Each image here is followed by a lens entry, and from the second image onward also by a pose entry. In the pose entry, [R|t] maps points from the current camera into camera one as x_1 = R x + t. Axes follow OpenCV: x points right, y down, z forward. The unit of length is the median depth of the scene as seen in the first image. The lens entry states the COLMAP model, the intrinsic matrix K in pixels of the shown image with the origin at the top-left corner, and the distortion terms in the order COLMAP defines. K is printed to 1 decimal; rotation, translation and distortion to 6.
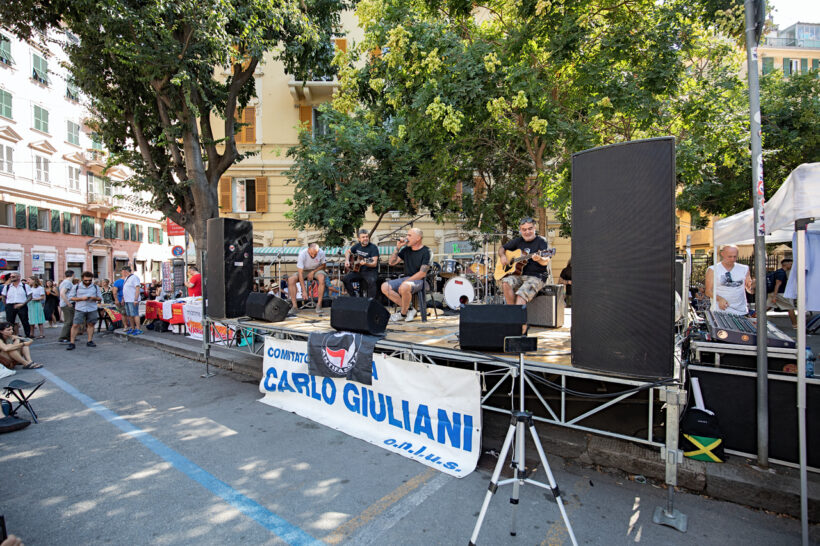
lens RADIAL K [[381.7, 0, 410.7], [0, 381.7, 279.1], [0, 0, 1]] dist [-0.040430, 0.009392]
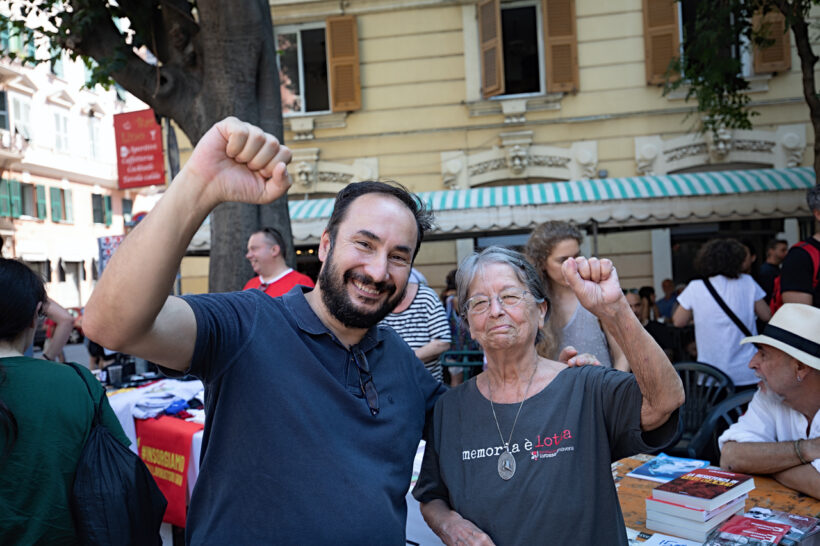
lens RADIAL K [[676.6, 0, 410.0], [0, 676.6, 273.0], [0, 0, 1]] dist [0.002330, 0.001400]
pose [[0.983591, -0.045148, -0.174675, -0.676887], [0.043238, 0.998956, -0.014729, -0.007129], [0.175158, 0.006934, 0.984516, 1.068690]]
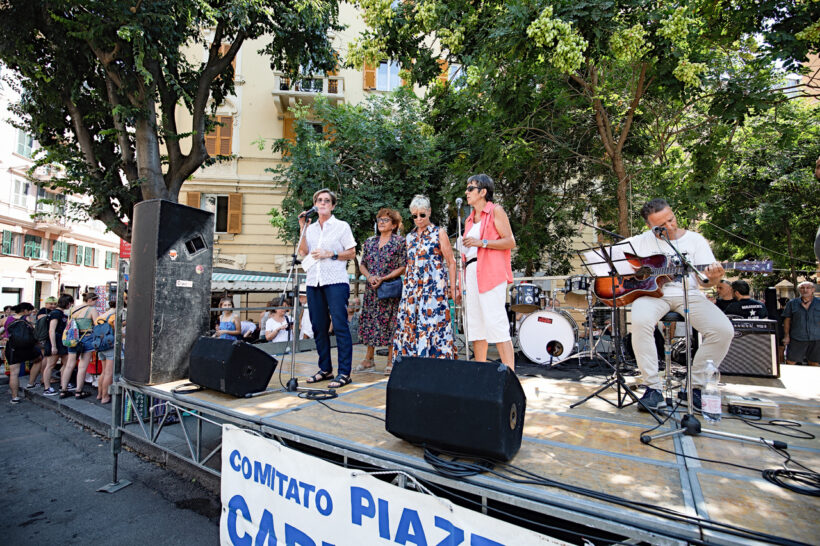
lens RADIAL K [[369.4, 0, 405.8], [0, 369.4, 276.9], [0, 0, 1]] dist [-0.037892, 0.007073]
pose [[0.997523, 0.017961, 0.068009, -0.169617], [-0.011336, 0.995260, -0.096583, -0.001347], [-0.069422, 0.095573, 0.992999, 0.454477]]
